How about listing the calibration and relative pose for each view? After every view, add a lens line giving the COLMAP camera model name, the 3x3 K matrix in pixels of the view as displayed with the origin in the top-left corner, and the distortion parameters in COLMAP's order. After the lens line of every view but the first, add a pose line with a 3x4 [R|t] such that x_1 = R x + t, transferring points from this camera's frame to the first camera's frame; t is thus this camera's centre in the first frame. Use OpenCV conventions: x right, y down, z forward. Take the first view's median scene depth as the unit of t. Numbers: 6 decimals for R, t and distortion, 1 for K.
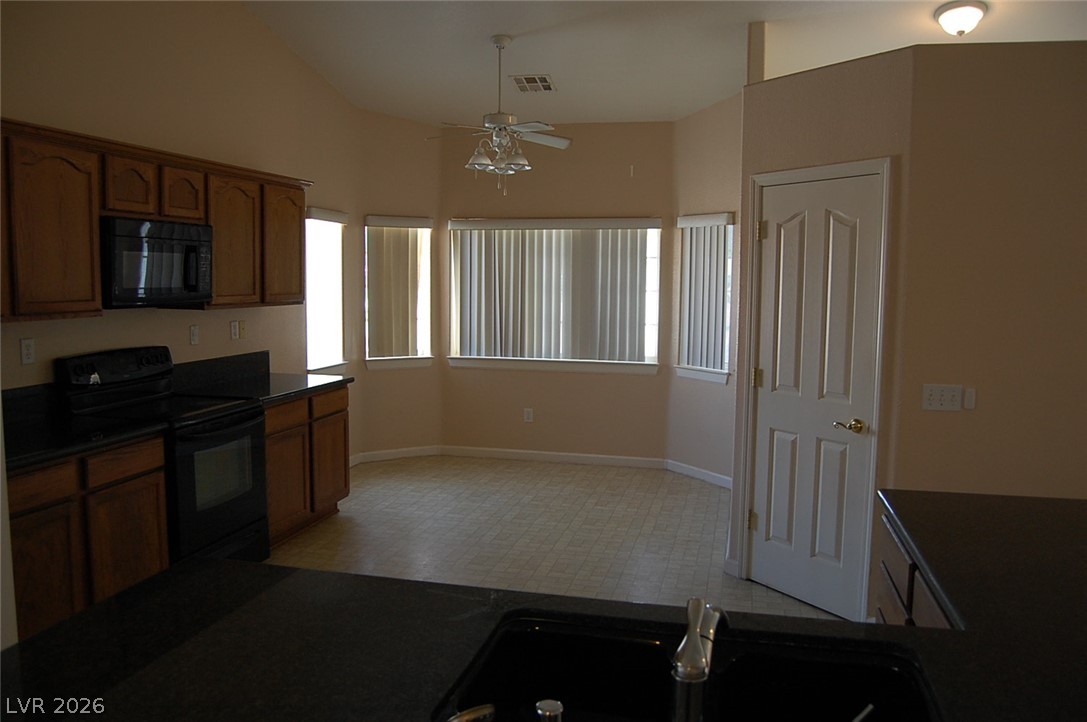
lens RADIAL K [[848.8, 0, 538.8], [0, 848.8, 361.2], [0, 0, 1]] dist [-0.093981, 0.027675]
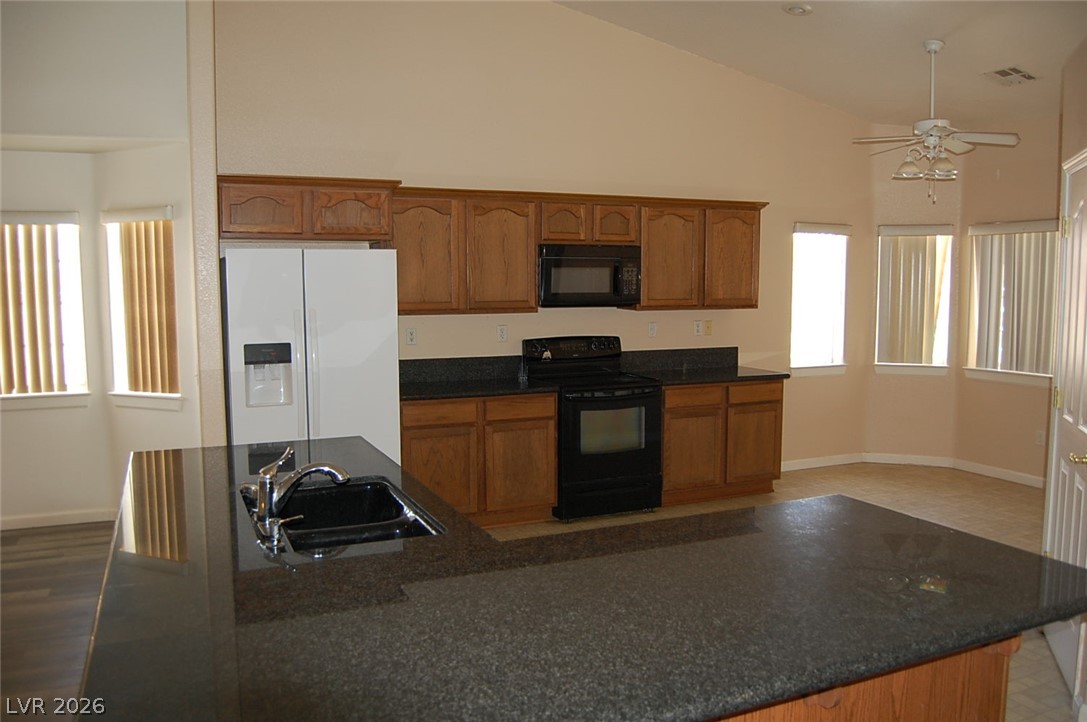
lens RADIAL K [[848.8, 0, 544.3], [0, 848.8, 365.7], [0, 0, 1]] dist [-0.093981, 0.027675]
pose [[0.607551, 0.065640, -0.791563, 0.558210], [-0.069438, 0.997153, 0.029392, -0.003041], [0.791239, 0.037107, 0.610380, 0.072044]]
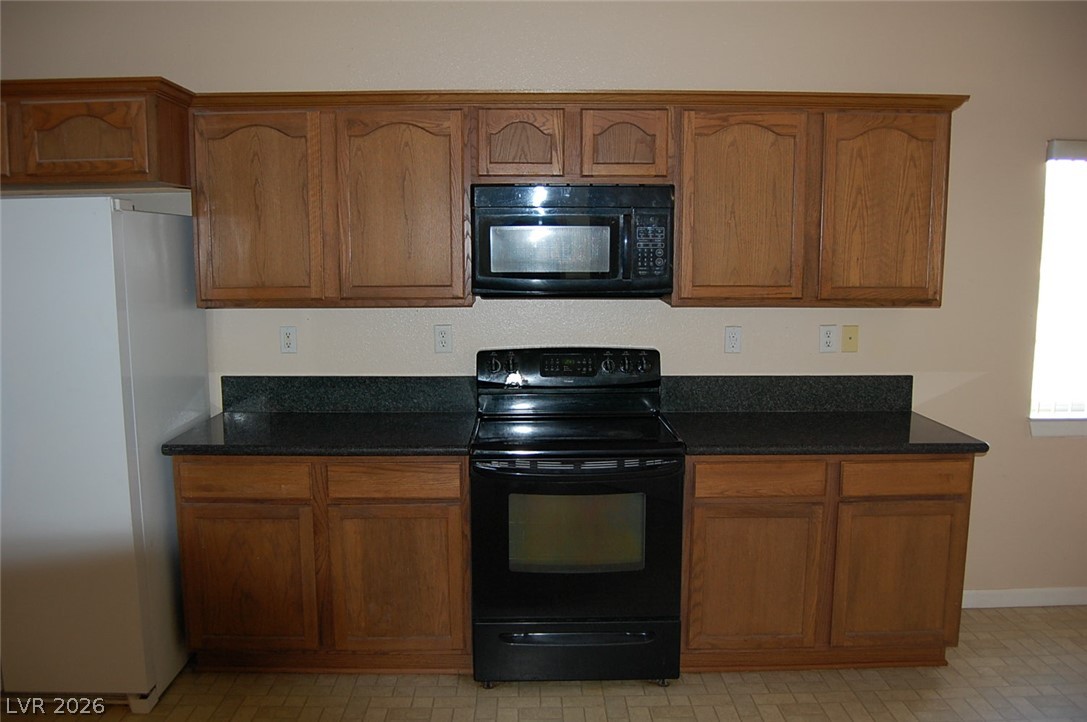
lens RADIAL K [[848.8, 0, 541.7], [0, 848.8, 363.8], [0, 0, 1]] dist [-0.093981, 0.027675]
pose [[0.246257, 0.115002, -0.962357, 0.262434], [-0.092905, 0.991164, 0.094671, -0.067969], [0.964741, 0.066095, 0.254766, 0.694940]]
